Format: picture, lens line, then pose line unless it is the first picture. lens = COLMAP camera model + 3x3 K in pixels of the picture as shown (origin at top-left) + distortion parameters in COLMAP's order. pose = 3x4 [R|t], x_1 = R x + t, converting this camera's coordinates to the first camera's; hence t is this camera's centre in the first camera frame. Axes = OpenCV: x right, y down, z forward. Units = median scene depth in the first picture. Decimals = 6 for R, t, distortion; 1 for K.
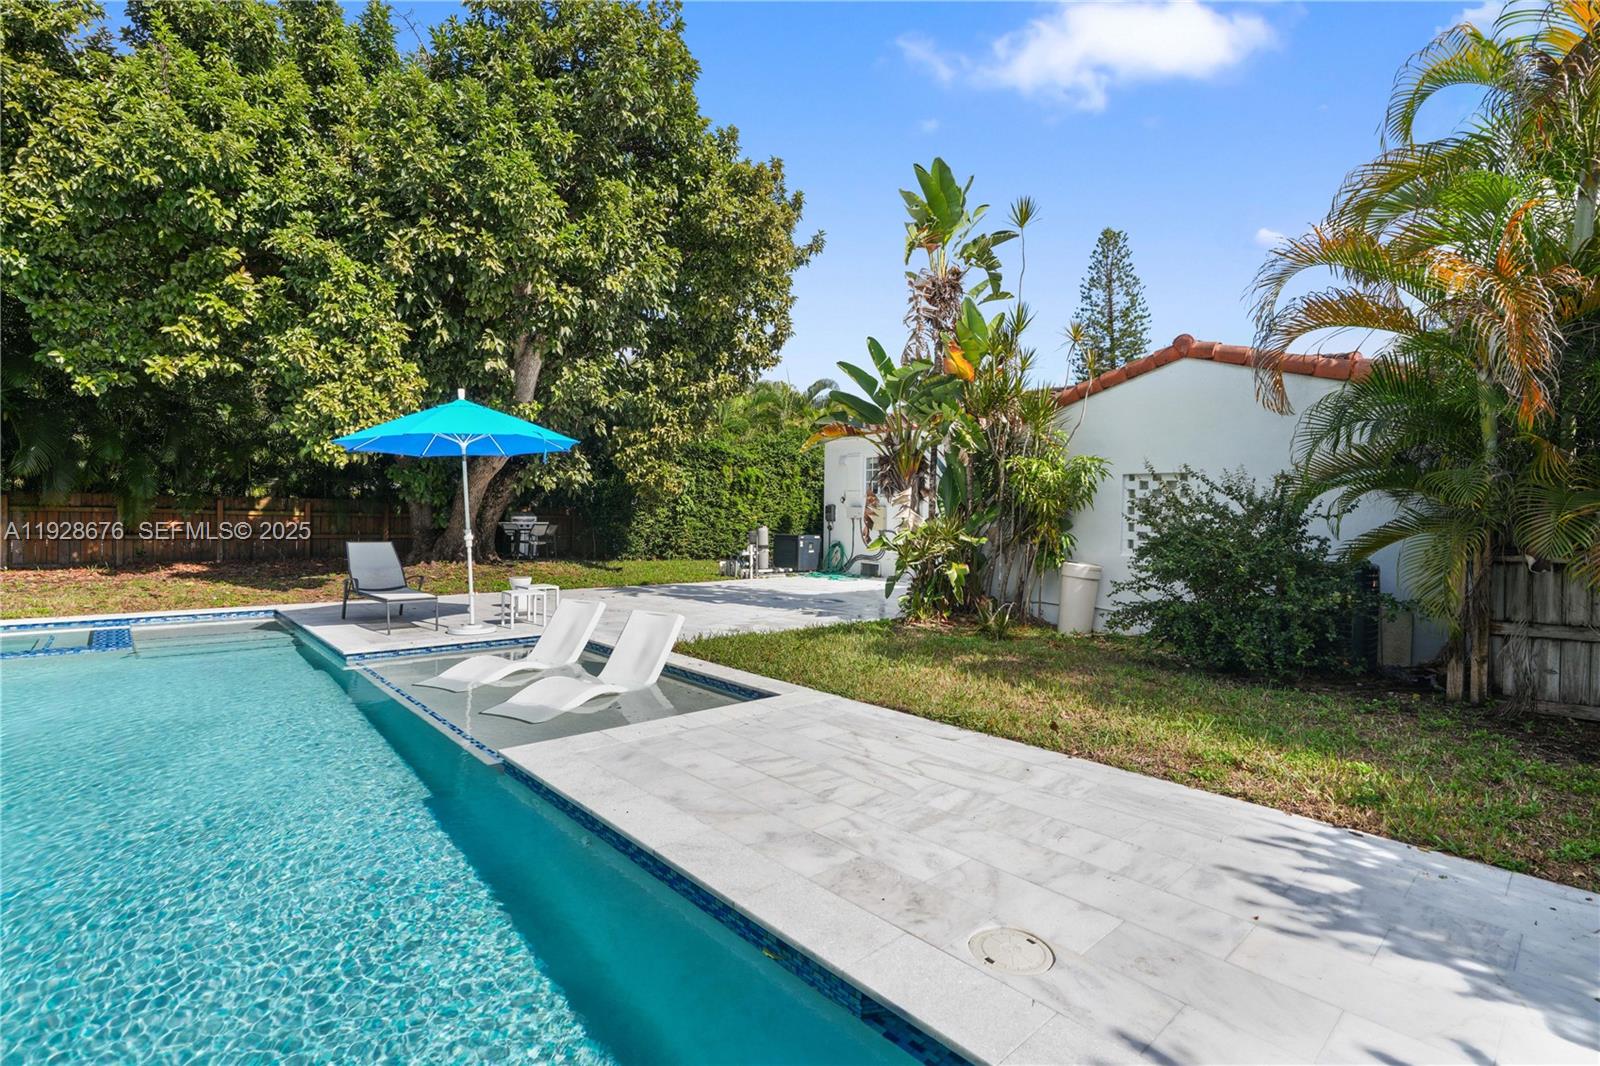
lens RADIAL K [[743.3, 0, 800.0], [0, 743.3, 533.0], [0, 0, 1]] dist [-0.002940, 0.000445]
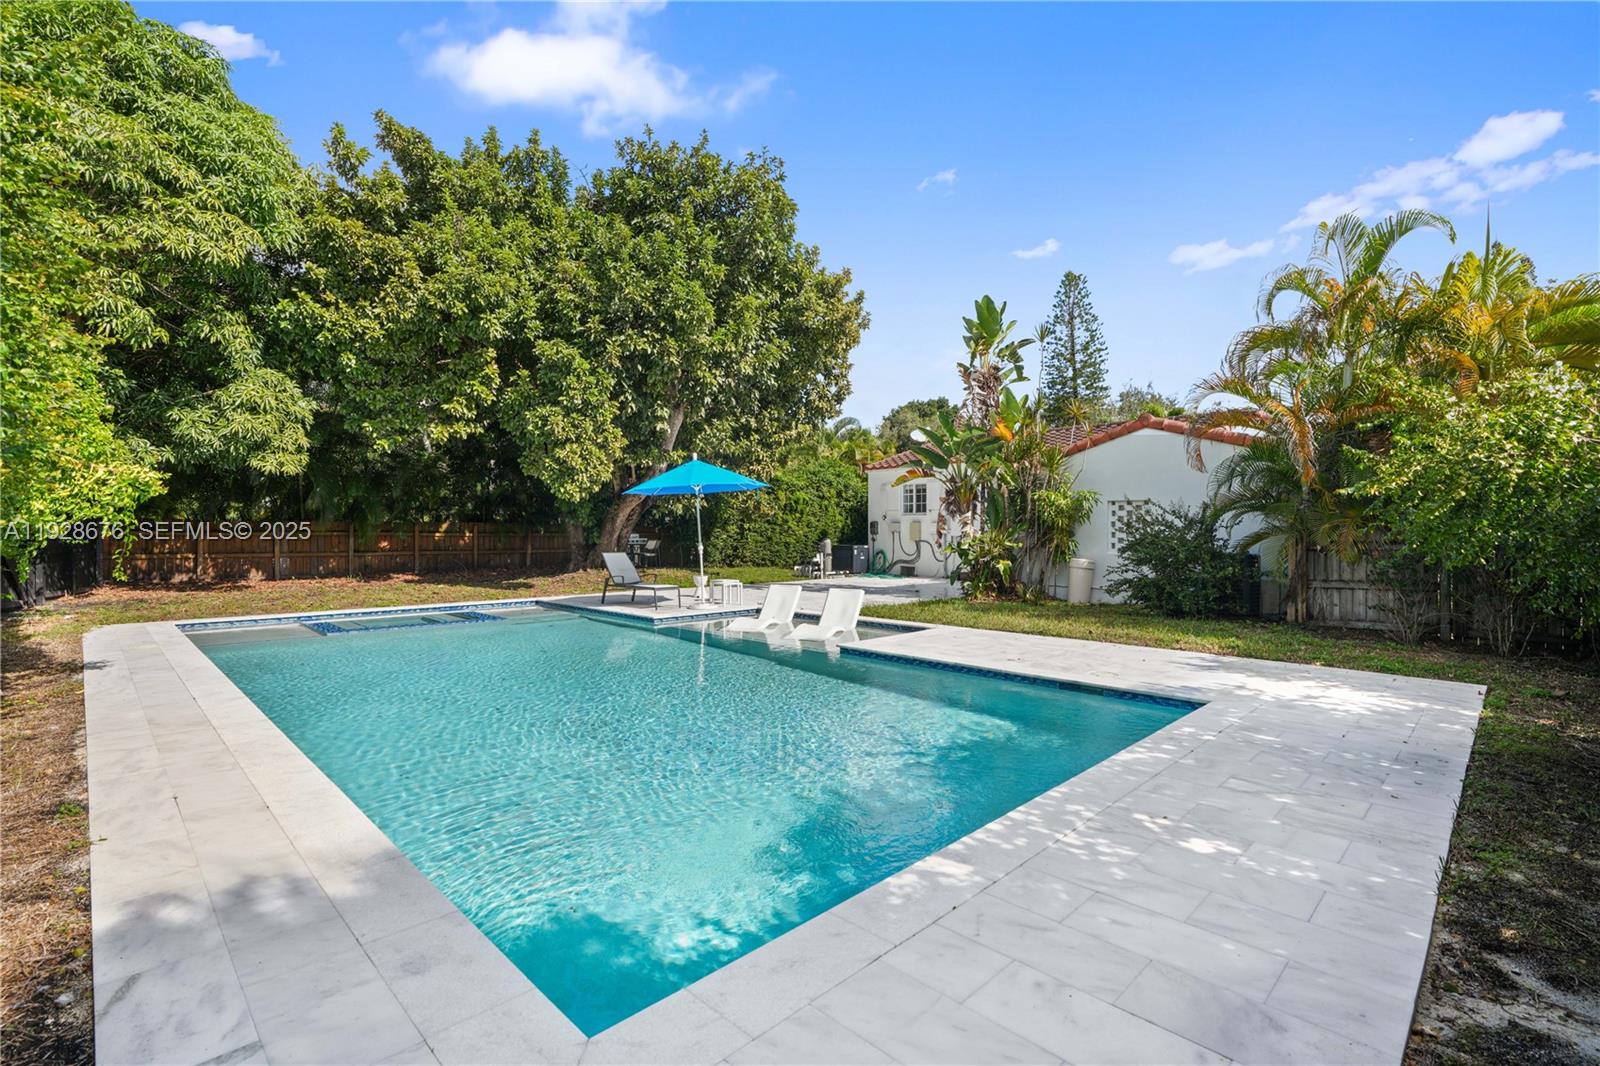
lens RADIAL K [[716.7, 0, 805.3], [0, 716.7, 546.2], [0, 0, 1]] dist [-0.002813, -0.000130]
pose [[0.998971, -0.015625, 0.042580, -0.234926], [0.015632, 0.999878, 0.000184, 0.004730], [-0.042578, 0.000482, 0.999093, -0.419992]]
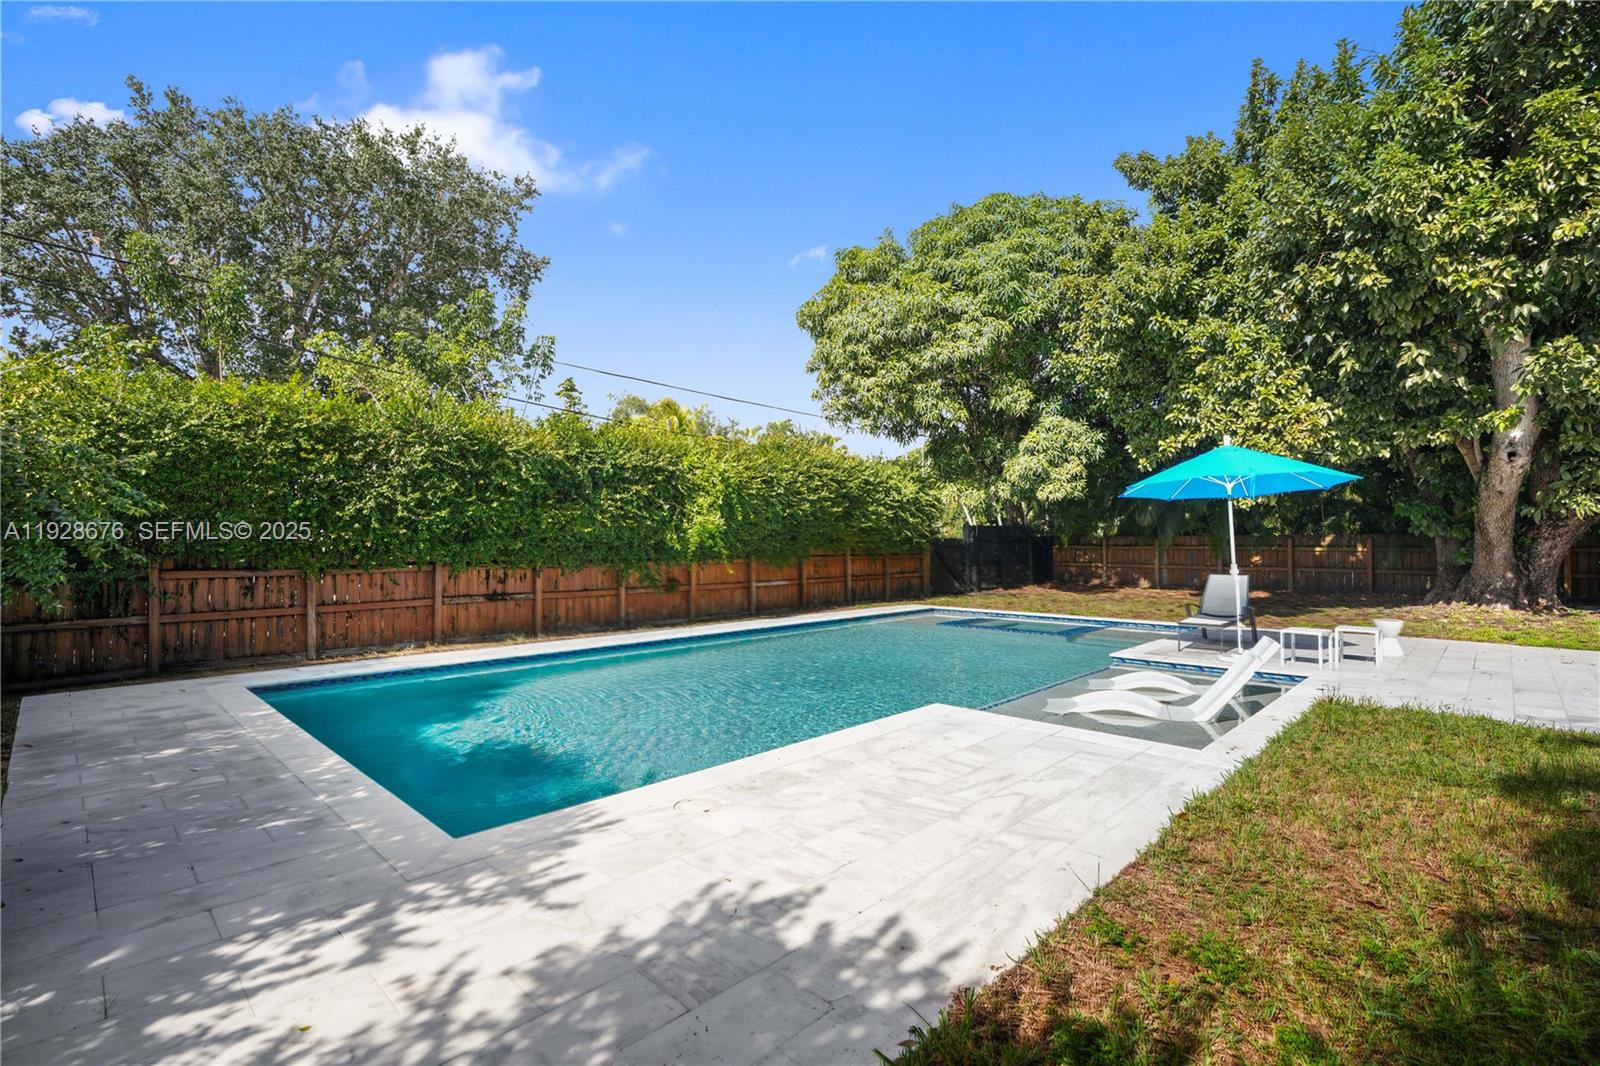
lens RADIAL K [[716.7, 0, 805.3], [0, 716.7, 546.2], [0, 0, 1]] dist [-0.002813, -0.000130]
pose [[0.068875, -0.013708, -0.997531, 0.442549], [-0.016533, 0.999753, -0.014880, -0.003948], [0.997488, 0.017517, 0.068631, 0.252997]]
